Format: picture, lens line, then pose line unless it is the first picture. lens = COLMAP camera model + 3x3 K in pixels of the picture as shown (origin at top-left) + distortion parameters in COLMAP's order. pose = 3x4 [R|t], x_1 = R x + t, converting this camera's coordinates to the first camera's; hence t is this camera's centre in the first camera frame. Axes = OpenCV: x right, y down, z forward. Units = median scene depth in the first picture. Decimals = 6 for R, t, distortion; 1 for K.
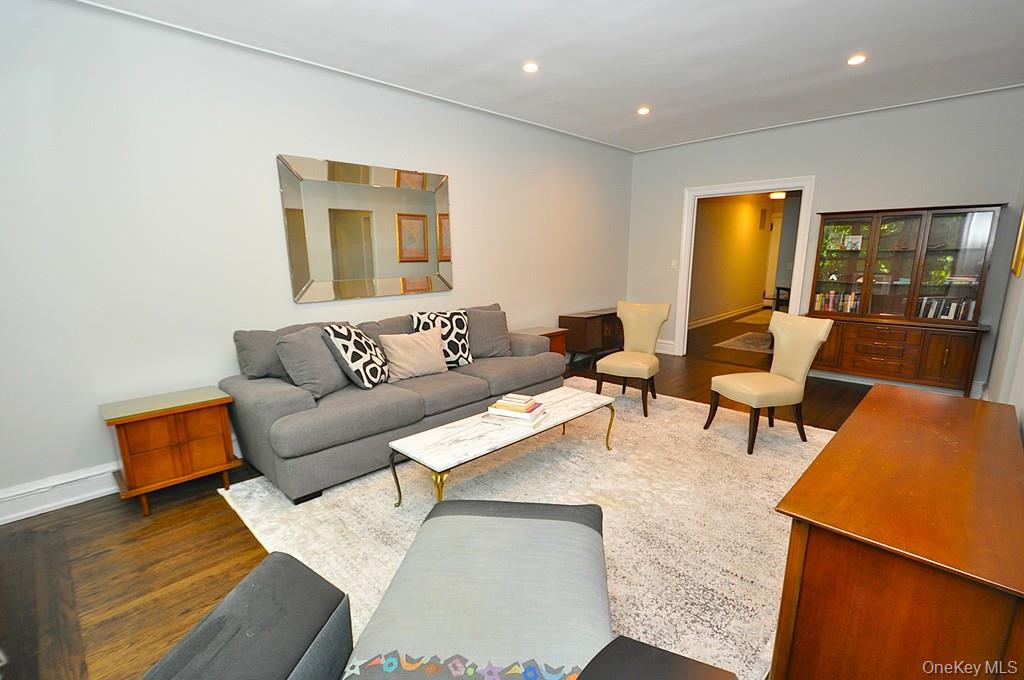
lens RADIAL K [[457.8, 0, 511.8], [0, 457.8, 355.1], [0, 0, 1]] dist [0.000630, -0.000518]
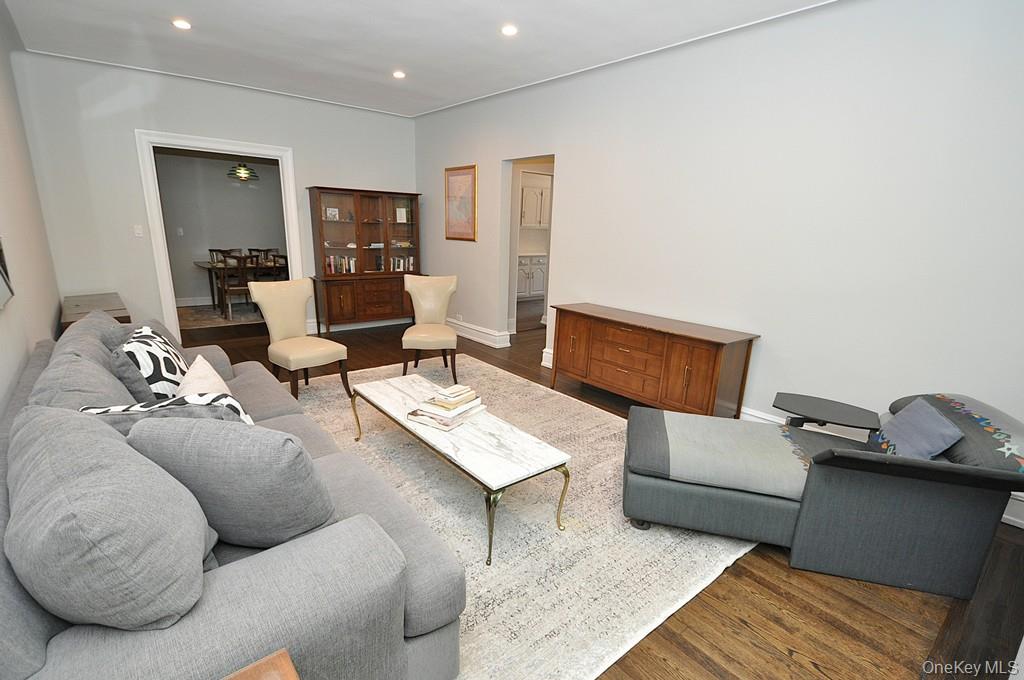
lens RADIAL K [[482.2, 0, 499.5], [0, 482.2, 359.6], [0, 0, 1]] dist [-0.004422, -0.000822]
pose [[0.115762, -0.256275, 0.959647, -0.679309], [0.180176, 0.955532, 0.233441, -0.132532], [-0.976799, 0.145882, 0.156789, 0.584021]]
